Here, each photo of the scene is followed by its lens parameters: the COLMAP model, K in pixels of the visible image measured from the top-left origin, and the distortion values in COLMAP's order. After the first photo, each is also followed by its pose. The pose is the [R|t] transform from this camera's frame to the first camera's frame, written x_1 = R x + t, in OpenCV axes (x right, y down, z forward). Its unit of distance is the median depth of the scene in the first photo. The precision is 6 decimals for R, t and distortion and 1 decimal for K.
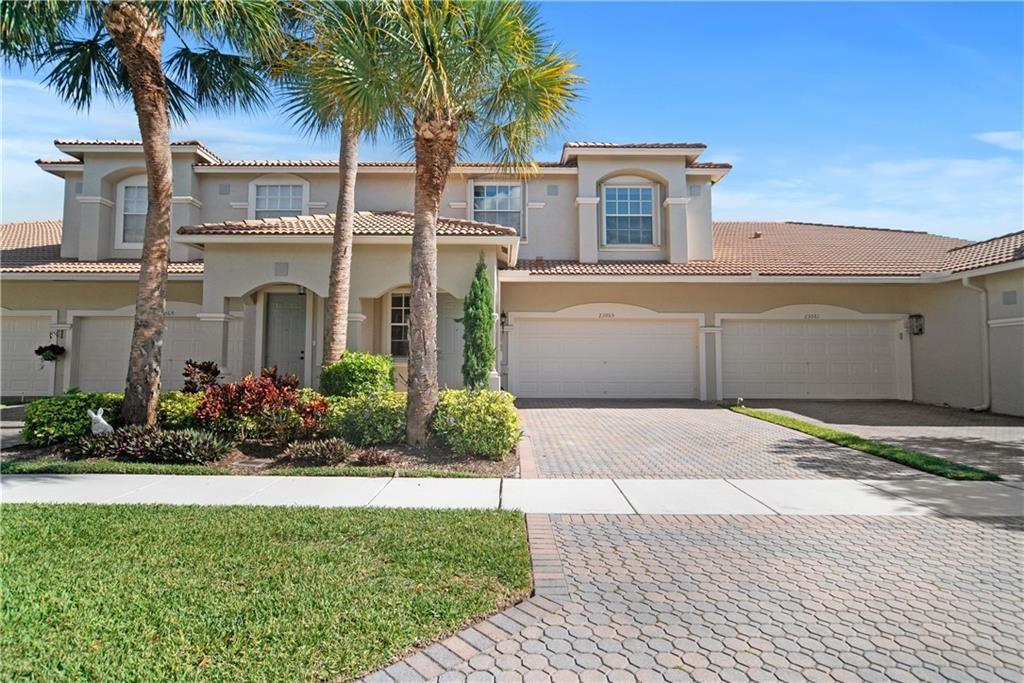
lens RADIAL K [[433.4, 0, 512.0], [0, 433.4, 341.5], [0, 0, 1]] dist [-0.028807, 0.012526]
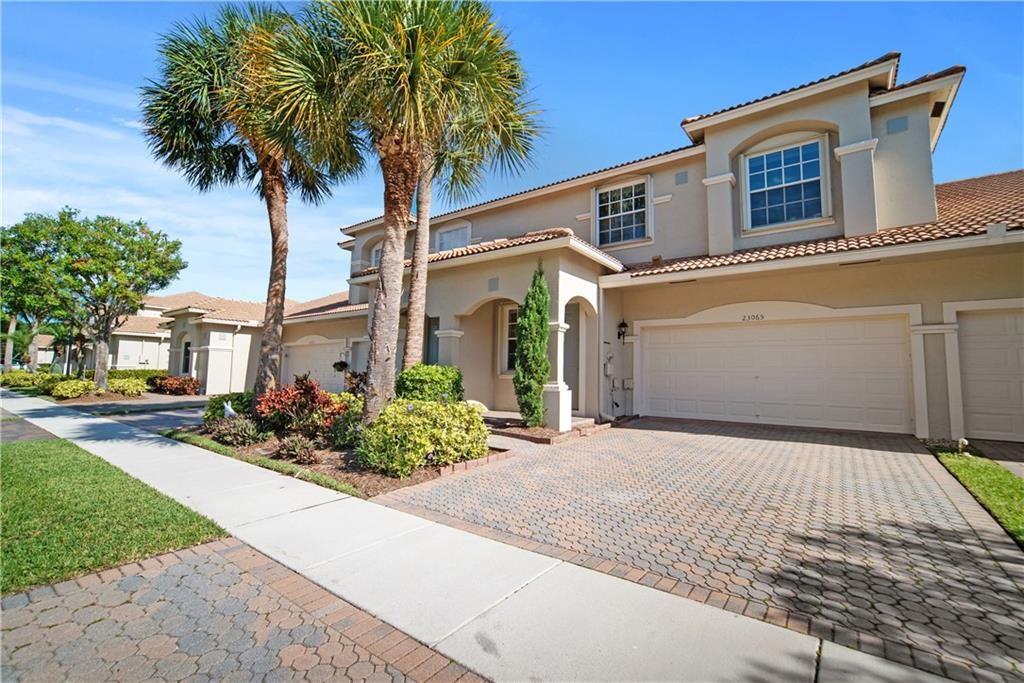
lens RADIAL K [[404.5, 0, 512.0], [0, 404.5, 341.5], [0, 0, 1]] dist [-0.024357, 0.009678]
pose [[0.838672, -0.033512, -0.543605, 0.252729], [0.012220, 0.999012, -0.042733, 0.009130], [0.544500, 0.029197, 0.838252, 0.155445]]
